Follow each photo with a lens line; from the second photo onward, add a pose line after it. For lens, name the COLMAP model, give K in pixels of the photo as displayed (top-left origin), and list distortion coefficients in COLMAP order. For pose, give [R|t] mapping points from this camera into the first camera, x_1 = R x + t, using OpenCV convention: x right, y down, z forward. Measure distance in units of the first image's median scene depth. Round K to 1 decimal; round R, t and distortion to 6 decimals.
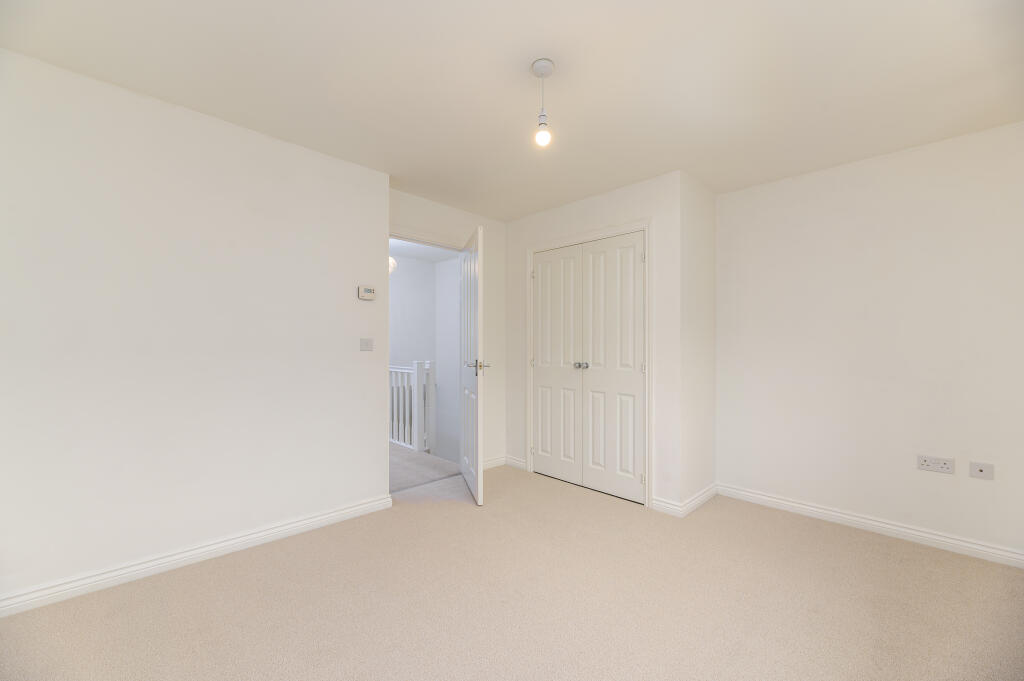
lens RADIAL K [[418.4, 0, 508.4], [0, 418.4, 352.0], [0, 0, 1]] dist [-0.000584, -0.000057]
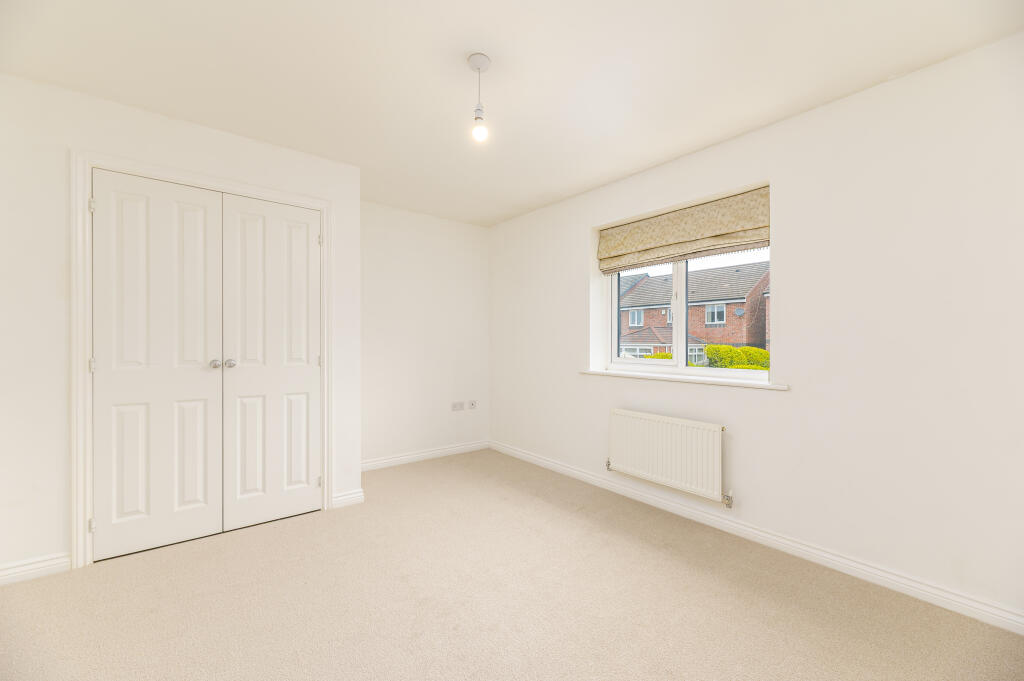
lens RADIAL K [[412.1, 0, 507.8], [0, 412.1, 337.4], [0, 0, 1]] dist [0.002336, -0.000232]
pose [[0.114751, -0.001461, 0.993393, -0.527979], [0.001745, 0.999998, 0.001269, -0.014383], [-0.993393, 0.001588, 0.114754, 0.488194]]
